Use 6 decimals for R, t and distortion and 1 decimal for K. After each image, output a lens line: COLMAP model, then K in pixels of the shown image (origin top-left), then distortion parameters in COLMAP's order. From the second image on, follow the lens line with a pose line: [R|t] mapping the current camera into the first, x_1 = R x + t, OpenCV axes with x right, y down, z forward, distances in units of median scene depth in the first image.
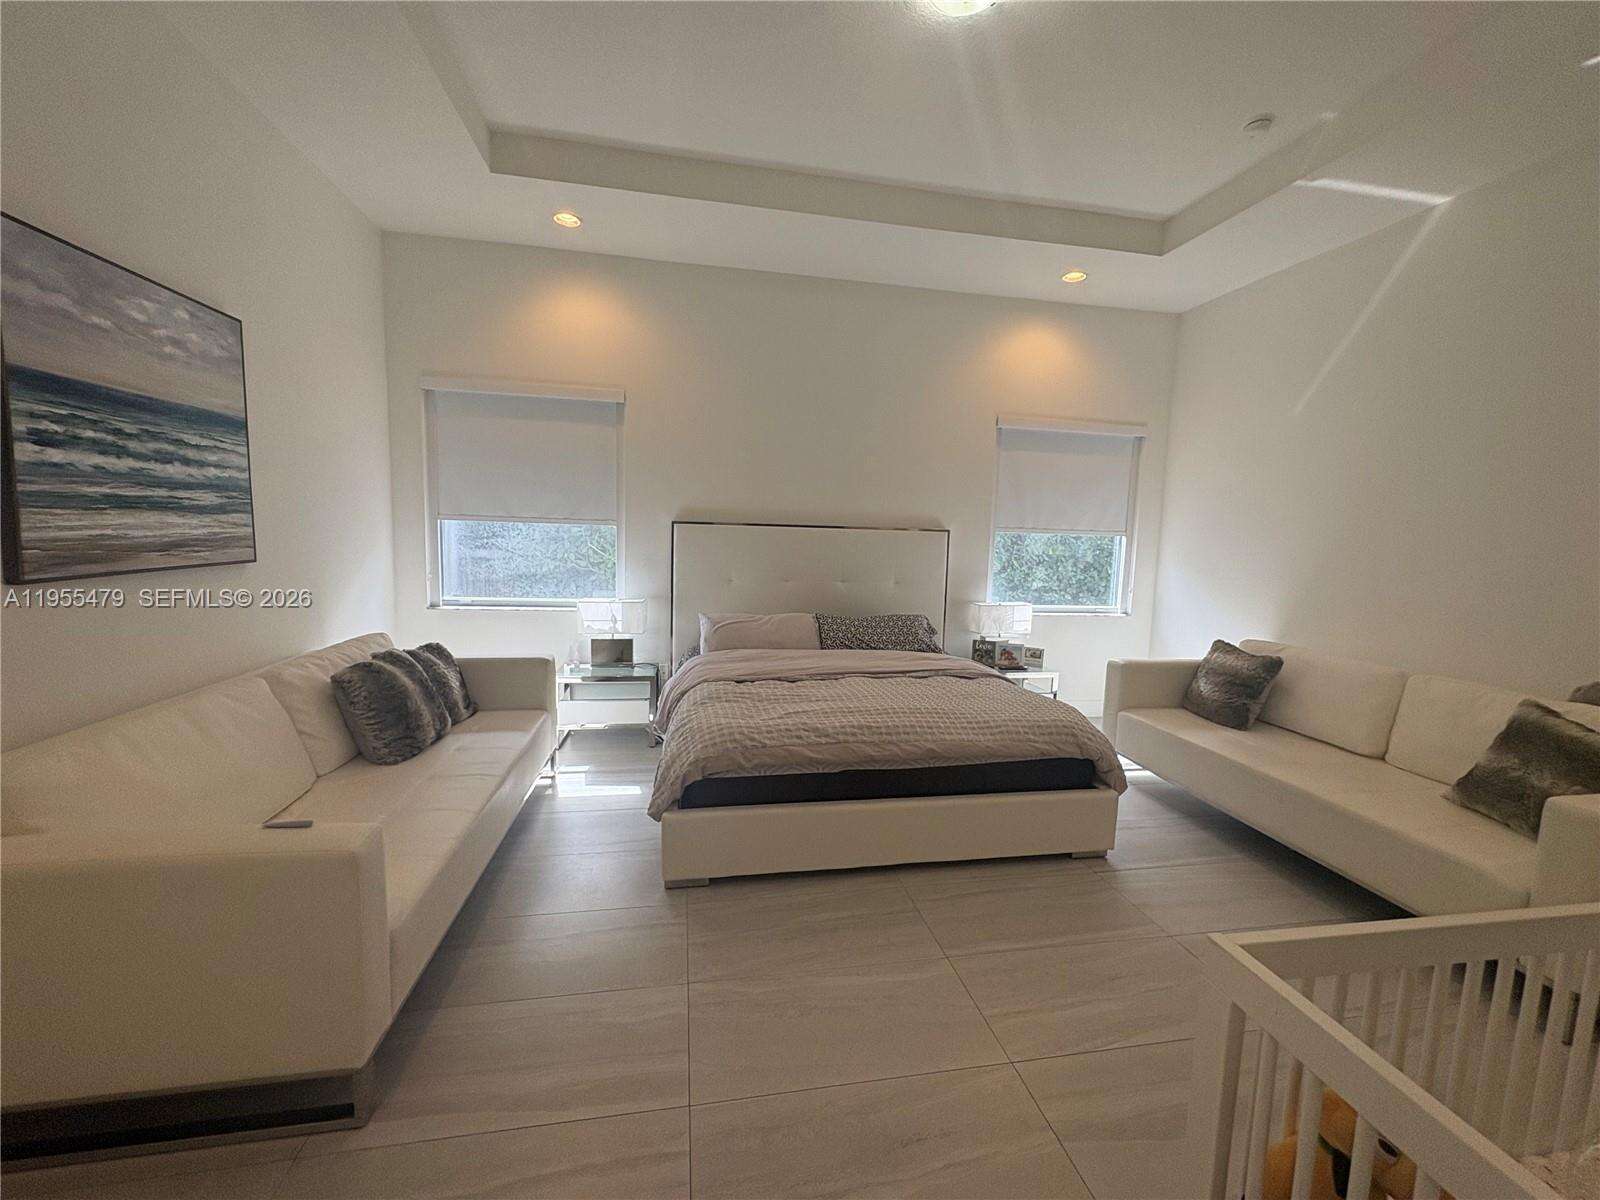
lens RADIAL K [[644.0, 0, 798.8], [0, 644.0, 595.1], [0, 0, 1]] dist [0.007777, -0.000049]
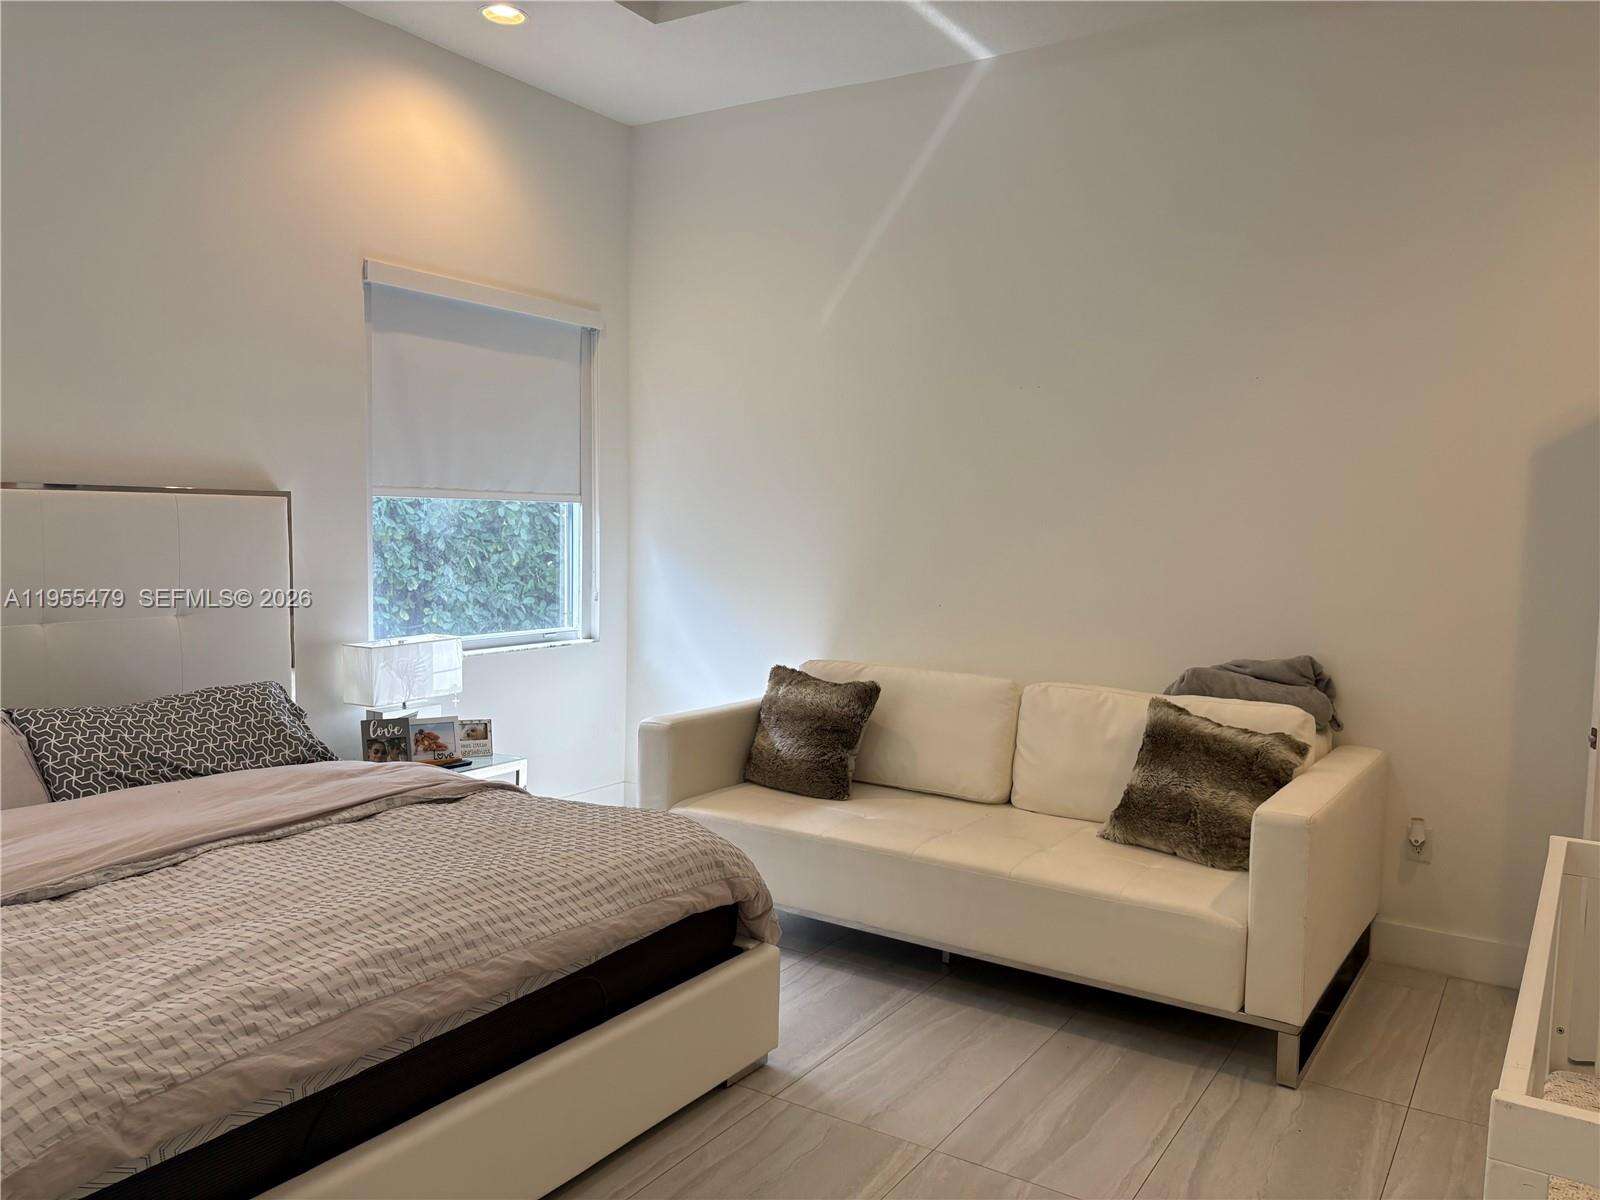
lens RADIAL K [[1222.9, 0, 800.0], [0, 1222.9, 600.0], [0, 0, 1]] dist [0.075941, -0.081977]
pose [[0.689164, -0.068558, 0.721355, -0.268453], [0.074502, 0.996942, 0.023572, -0.029371], [-0.720765, 0.037498, 0.692164, 0.207679]]
